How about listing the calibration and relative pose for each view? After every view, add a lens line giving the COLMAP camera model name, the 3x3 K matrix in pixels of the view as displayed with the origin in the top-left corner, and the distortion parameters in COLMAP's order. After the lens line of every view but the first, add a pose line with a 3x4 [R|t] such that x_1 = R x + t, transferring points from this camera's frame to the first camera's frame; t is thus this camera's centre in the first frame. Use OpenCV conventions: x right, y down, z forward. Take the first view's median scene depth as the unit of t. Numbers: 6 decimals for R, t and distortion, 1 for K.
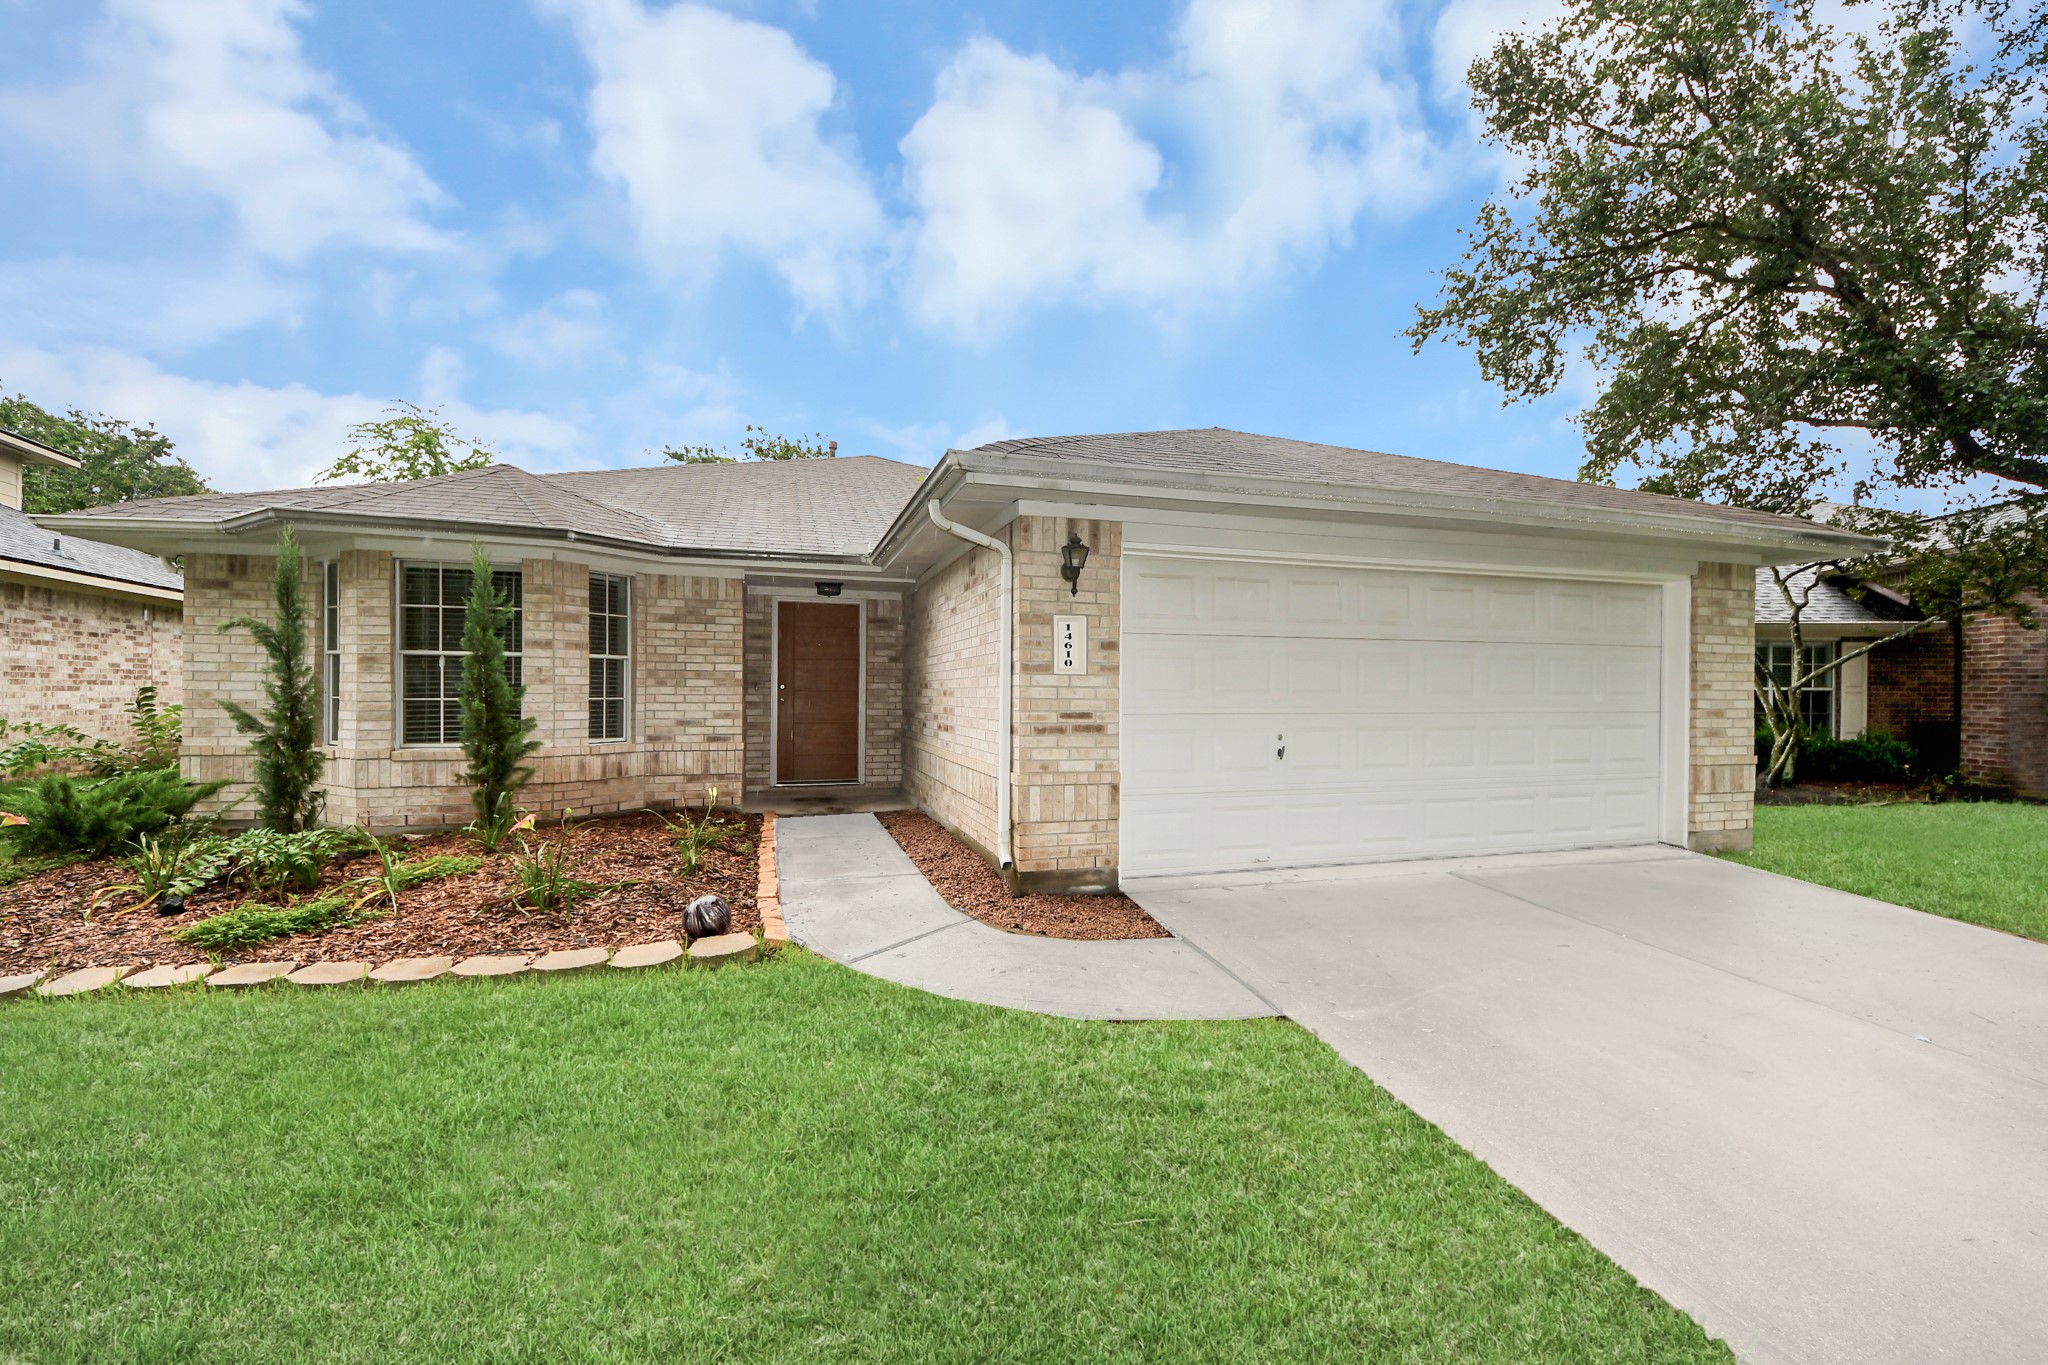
lens RADIAL K [[822.8, 0, 1024.0], [0, 822.8, 682.5], [0, 0, 1]] dist [0.029772, -0.024055]
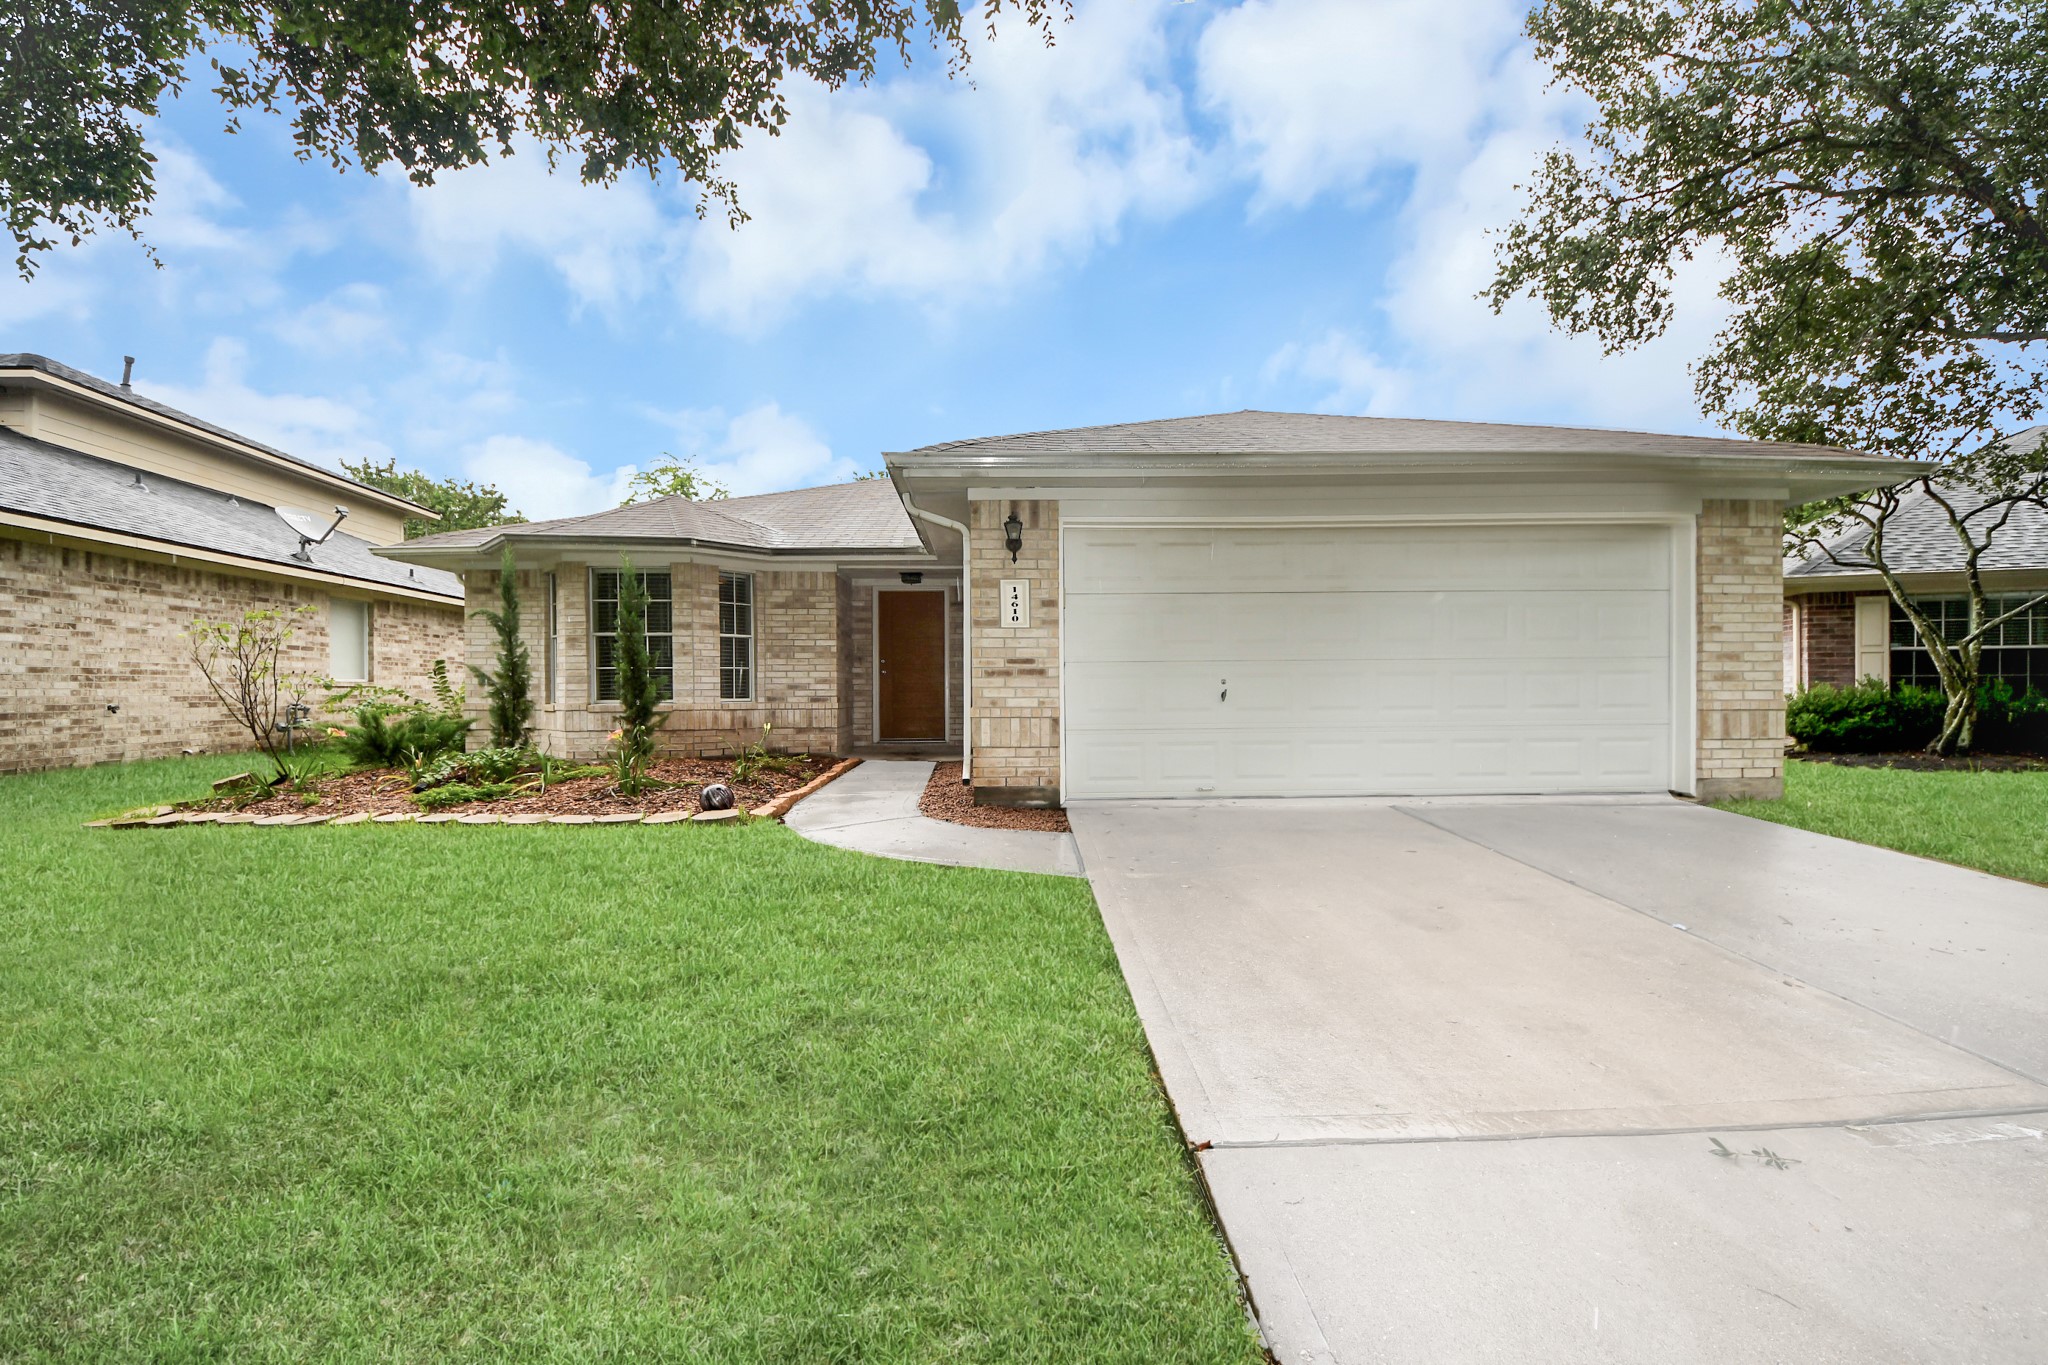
lens RADIAL K [[791.3, 0, 1024.0], [0, 791.3, 682.5], [0, 0, 1]] dist [0.031852, -0.023833]
pose [[0.966972, -0.015353, -0.254420, 0.279113], [0.015826, 0.999875, -0.000185, 0.054853], [0.254391, -0.003847, 0.967094, -0.104037]]
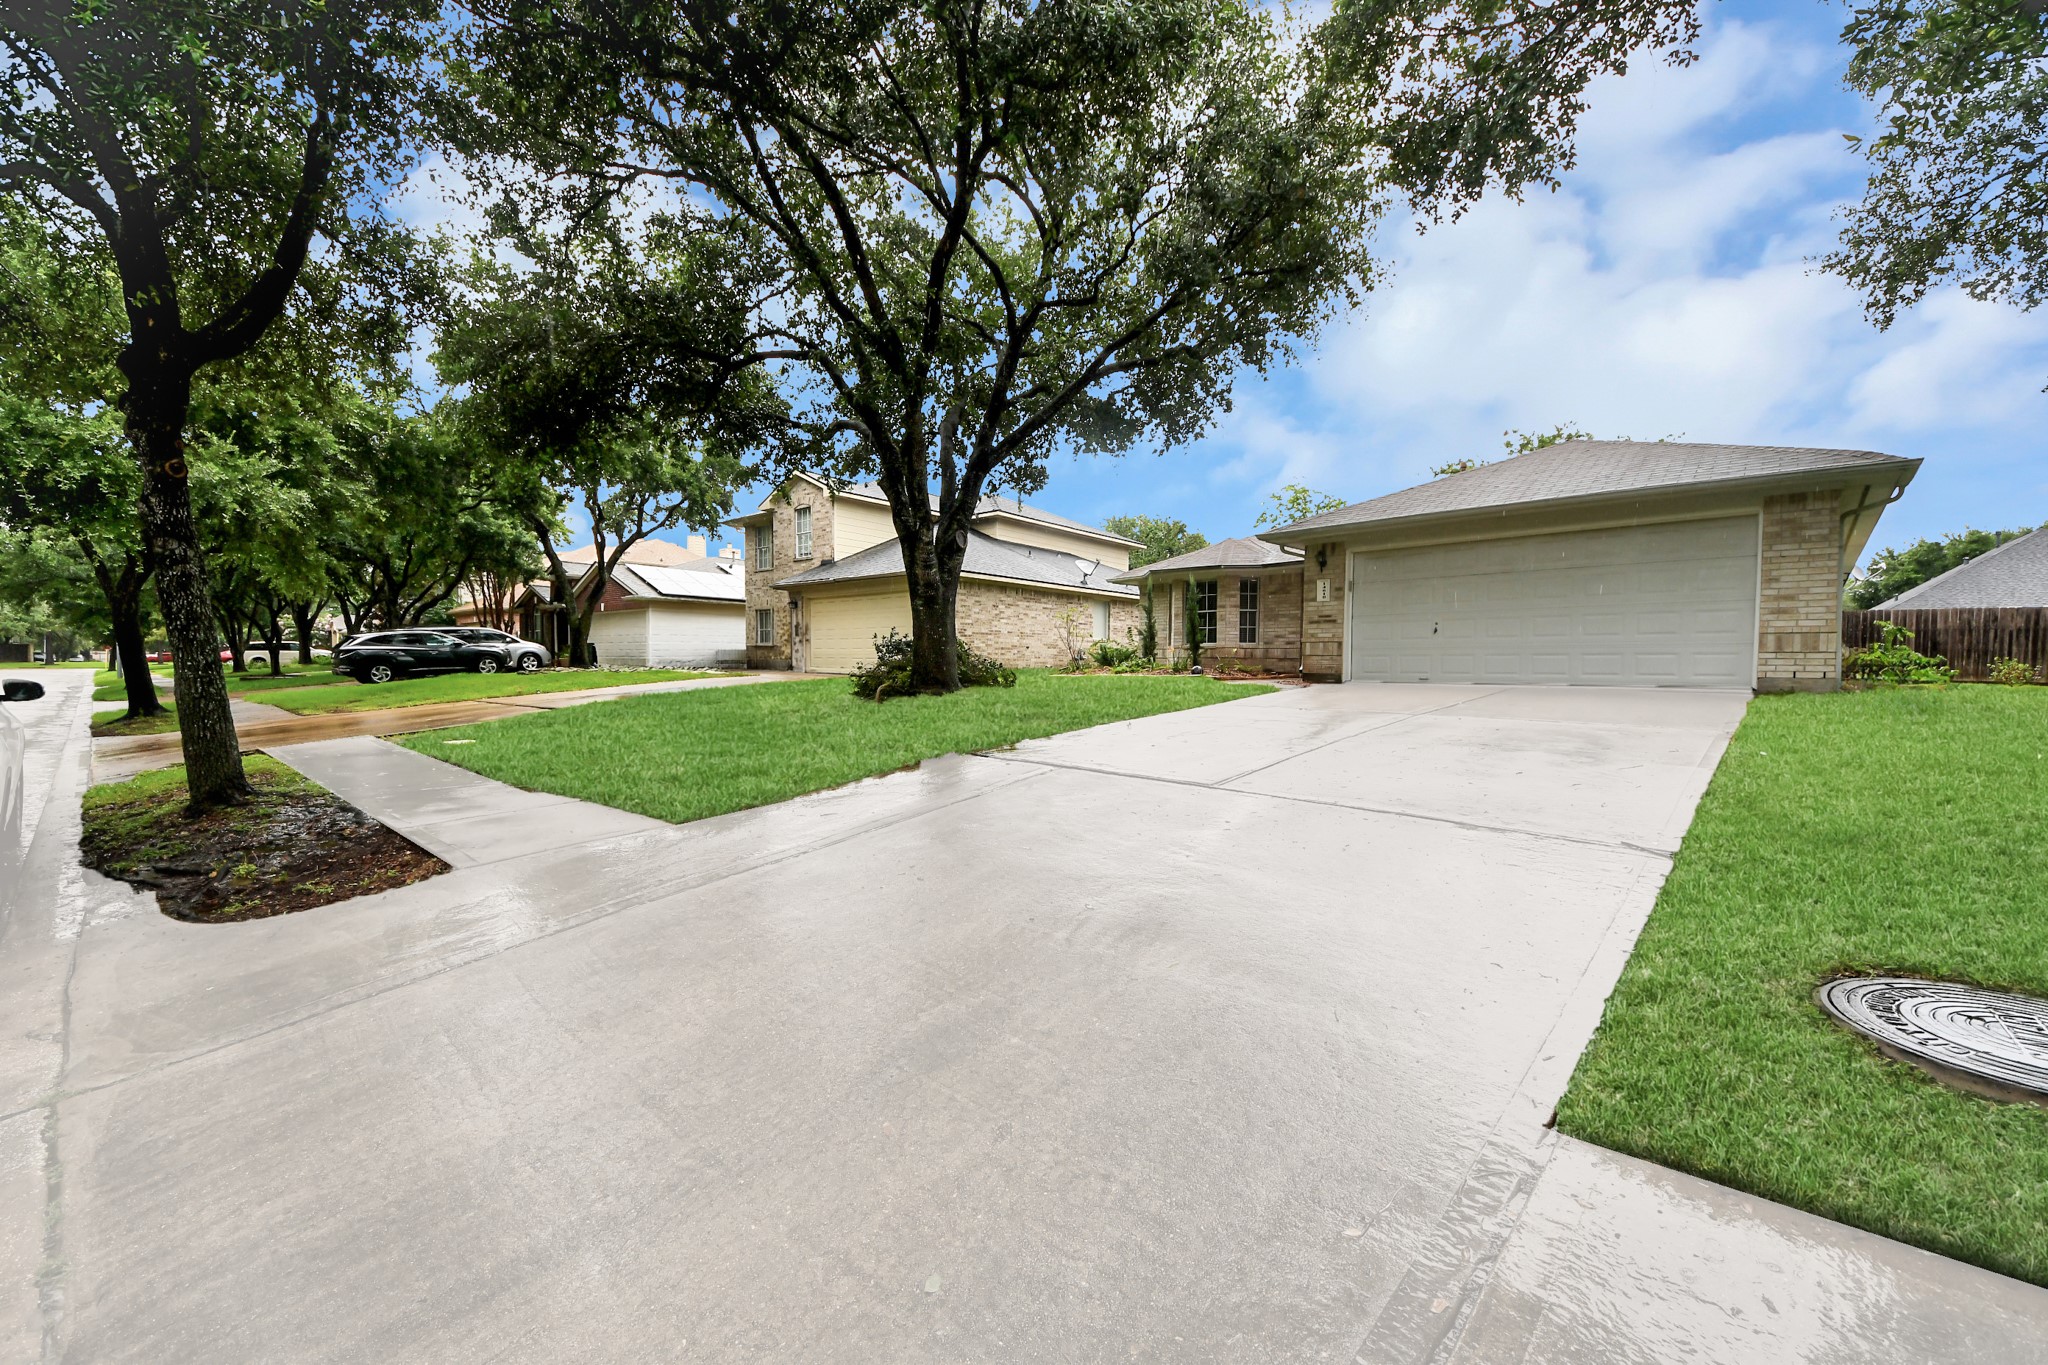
lens RADIAL K [[791.3, 0, 1024.0], [0, 791.3, 682.5], [0, 0, 1]] dist [0.031852, -0.023833]
pose [[0.483620, 0.014734, -0.875154, 1.420028], [0.004611, 0.999802, 0.019381, 0.153339], [0.875266, -0.013409, 0.483456, -0.854408]]
